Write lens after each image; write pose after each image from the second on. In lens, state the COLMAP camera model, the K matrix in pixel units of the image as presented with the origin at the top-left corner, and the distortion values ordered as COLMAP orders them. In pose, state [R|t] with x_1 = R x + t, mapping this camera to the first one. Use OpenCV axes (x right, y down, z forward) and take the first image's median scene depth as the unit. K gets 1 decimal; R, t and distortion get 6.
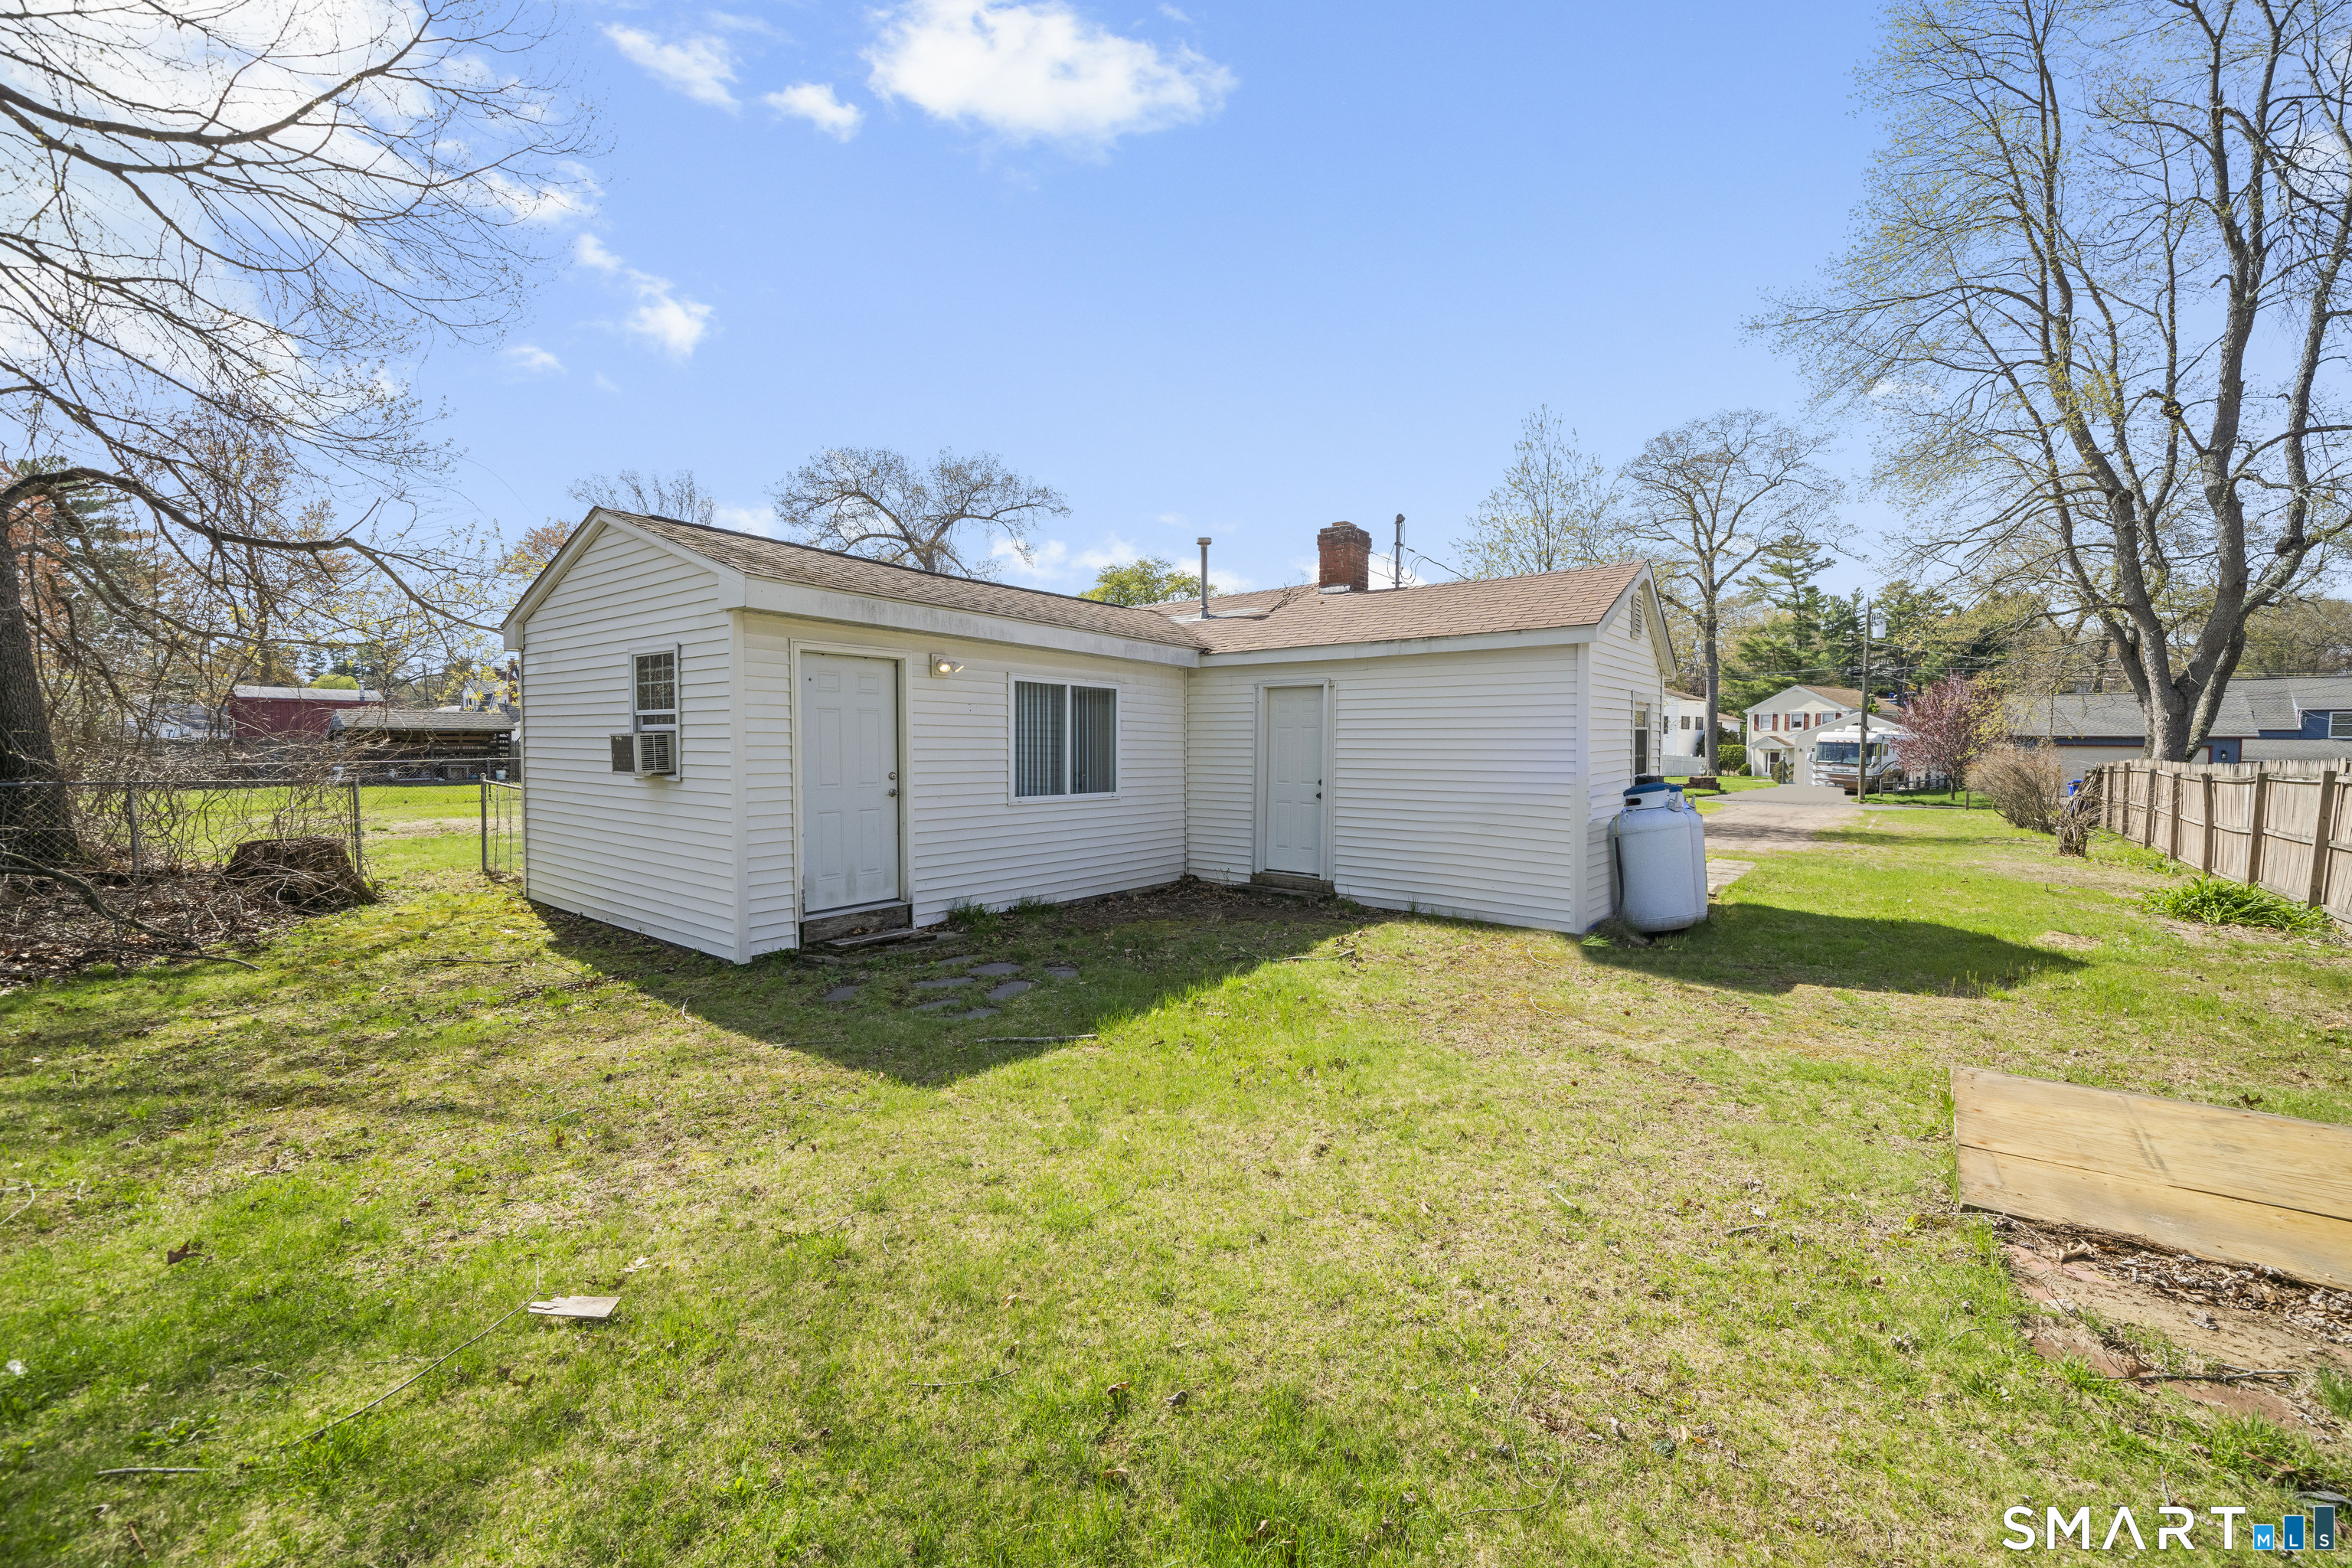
lens RADIAL K [[884.4, 0, 1181.3], [0, 884.4, 776.4], [0, 0, 1]] dist [-0.002164, 0.000361]
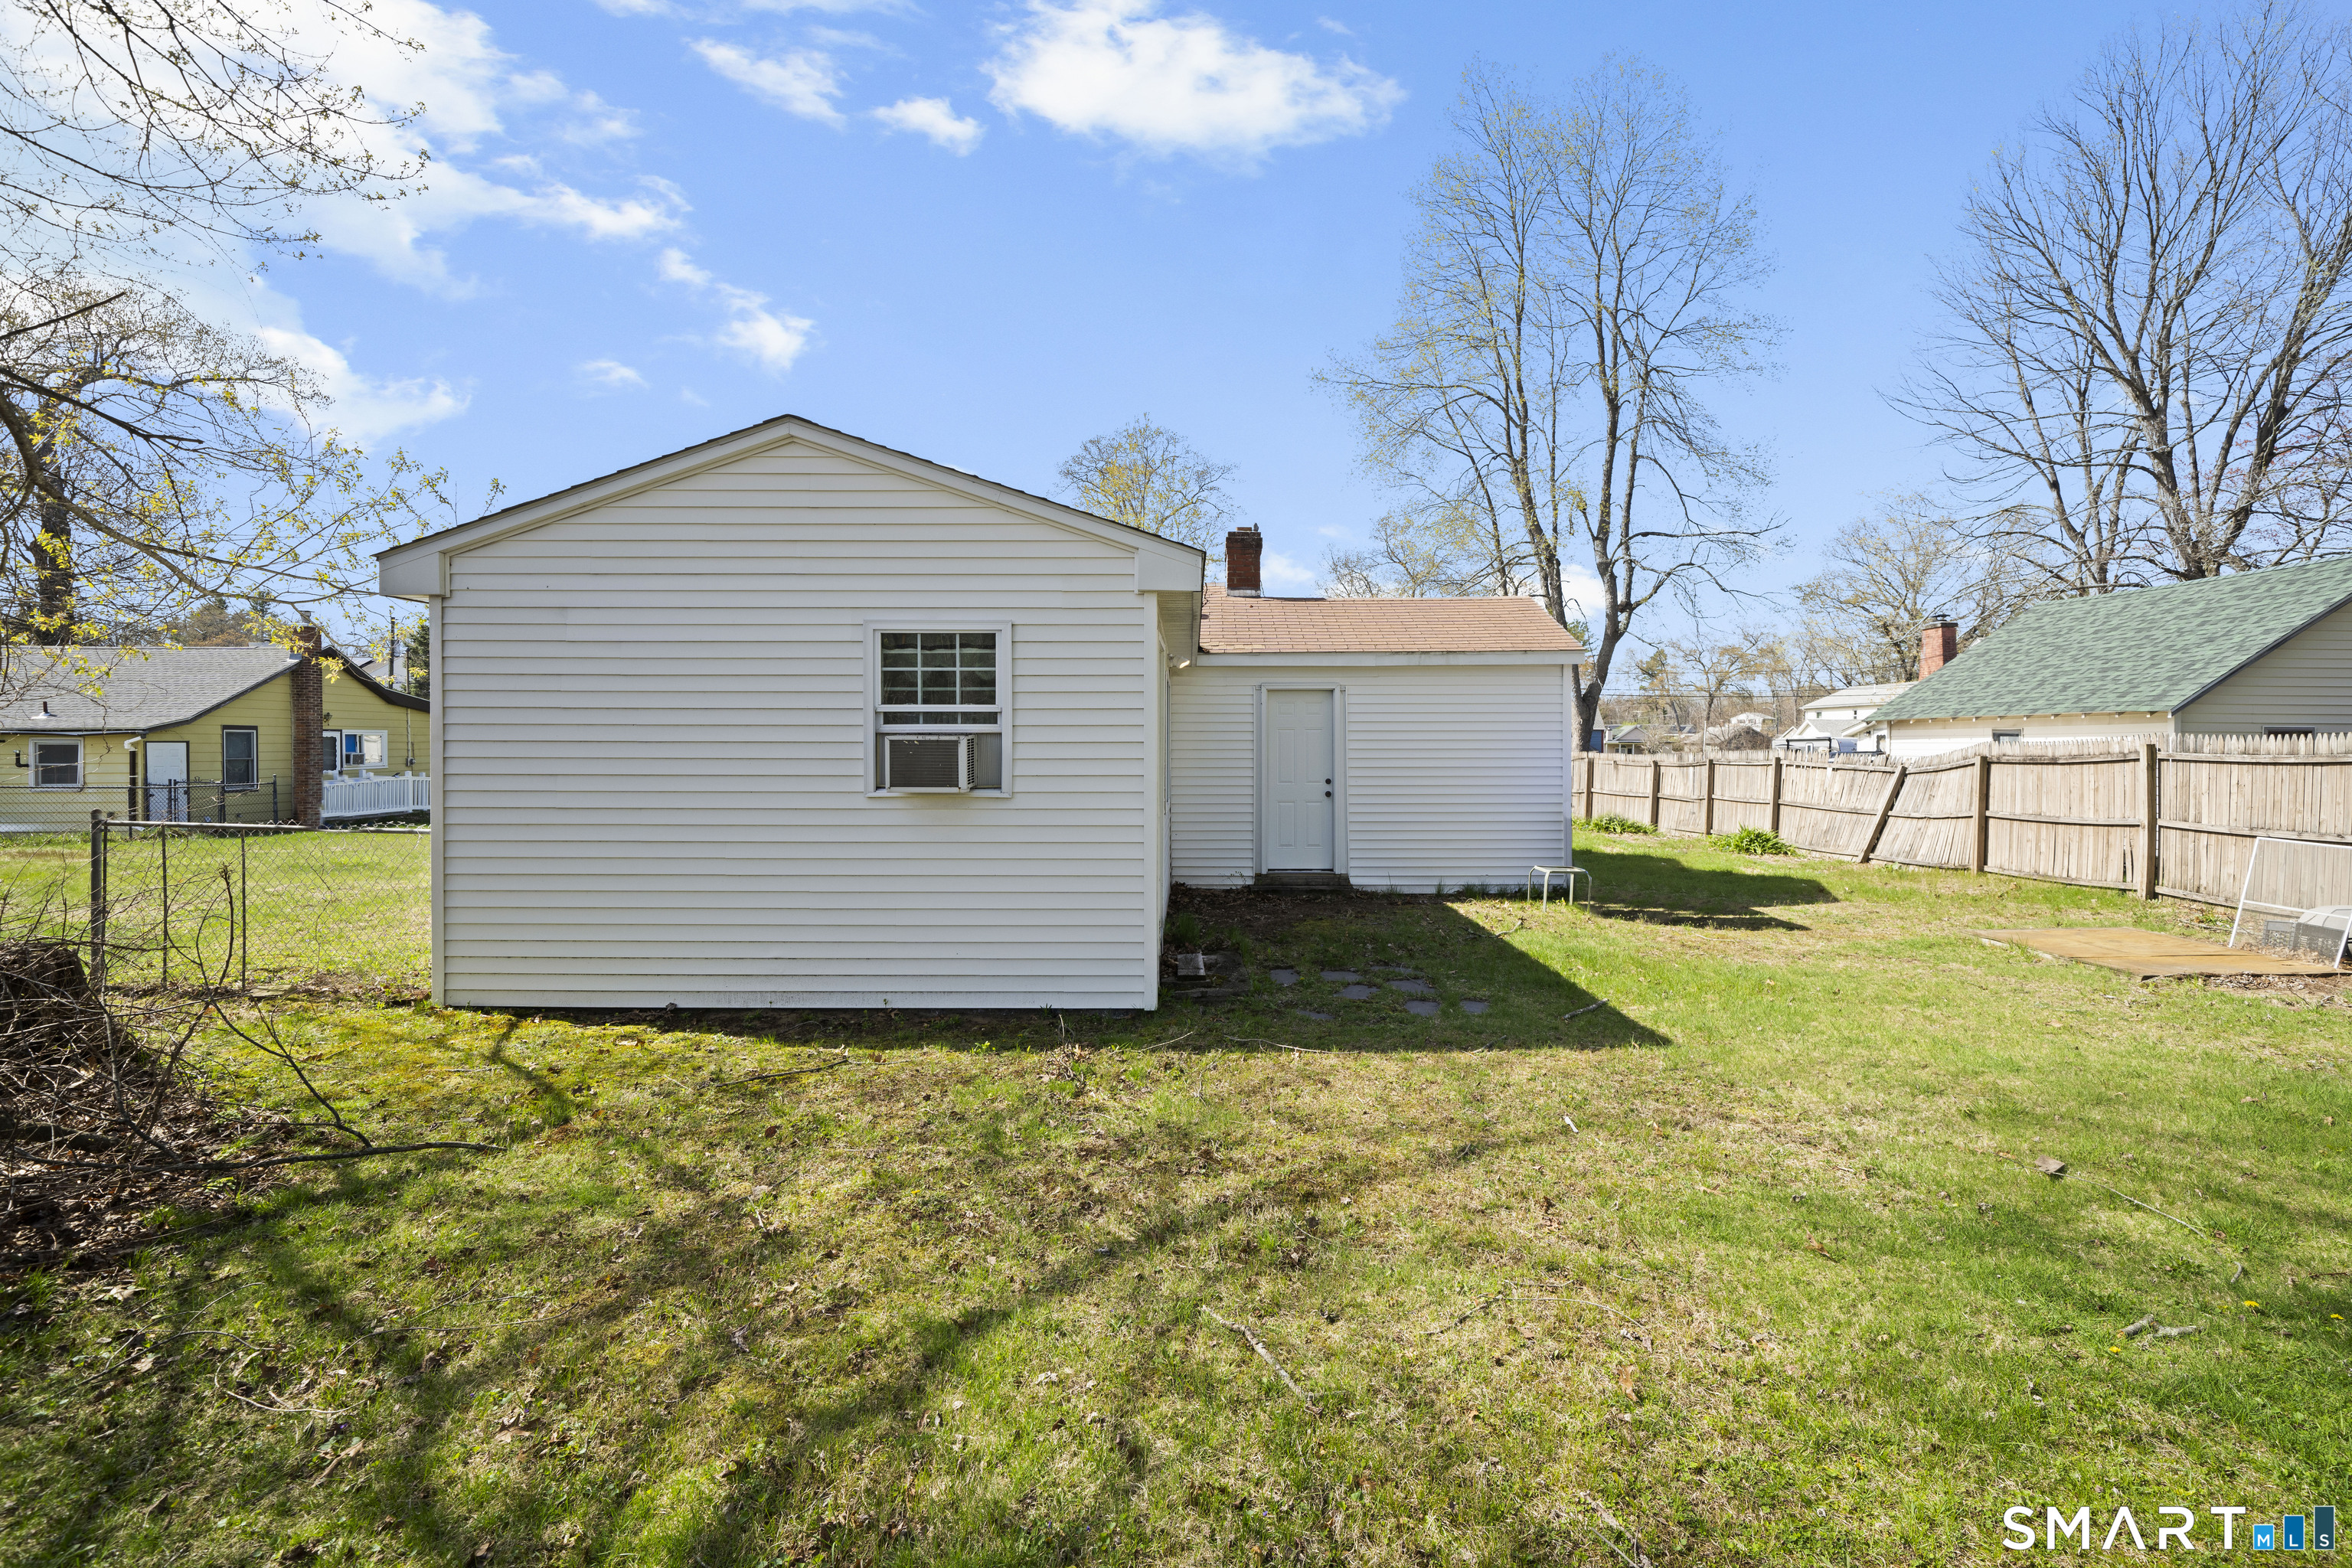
lens RADIAL K [[1049.0, 0, 1101.0], [0, 1049.0, 736.2], [0, 0, 1]] dist [0.002859, -0.000540]
pose [[0.812472, -0.001409, 0.582999, -0.509870], [0.026307, 0.999067, -0.034247, -0.007086], [-0.582407, 0.043162, 0.811751, 0.093437]]
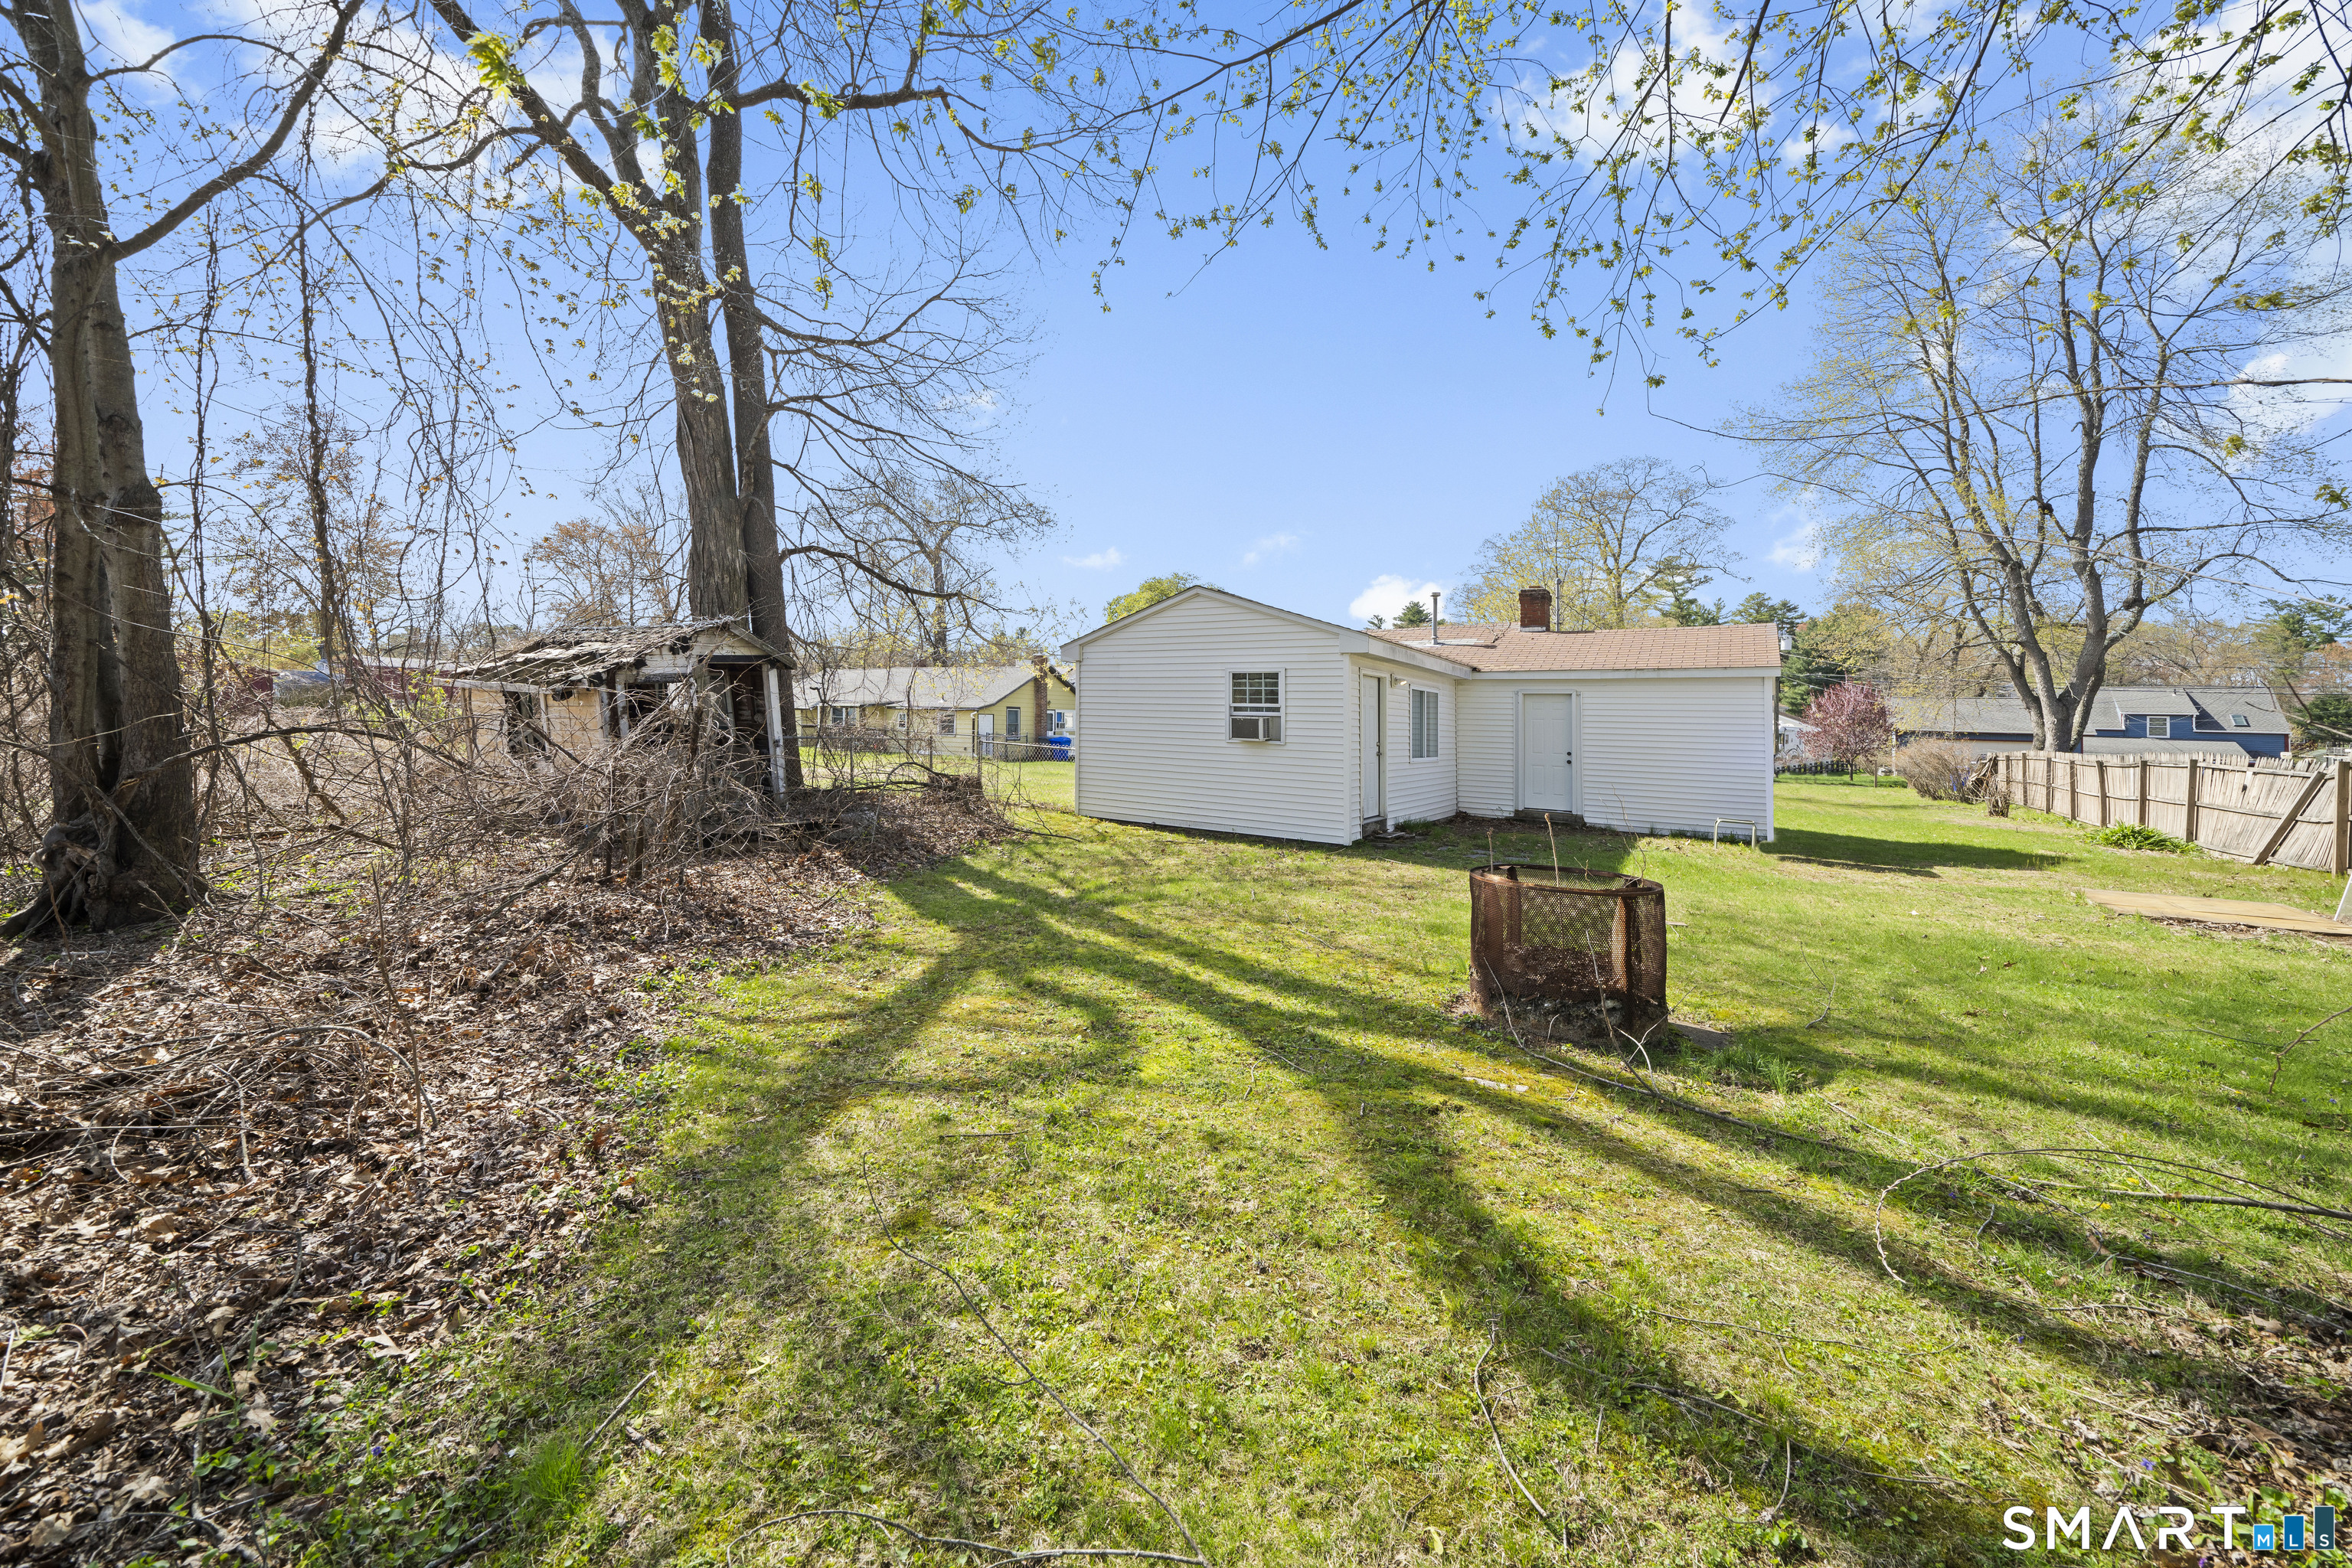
lens RADIAL K [[816.9, 0, 1057.1], [0, 816.9, 695.2], [0, 0, 1]] dist [-0.004205, -0.000119]
pose [[0.999757, 0.021372, -0.005444, -0.498089], [-0.021683, 0.997611, -0.065589, 0.012048], [0.004030, 0.065691, 0.997832, -0.322481]]
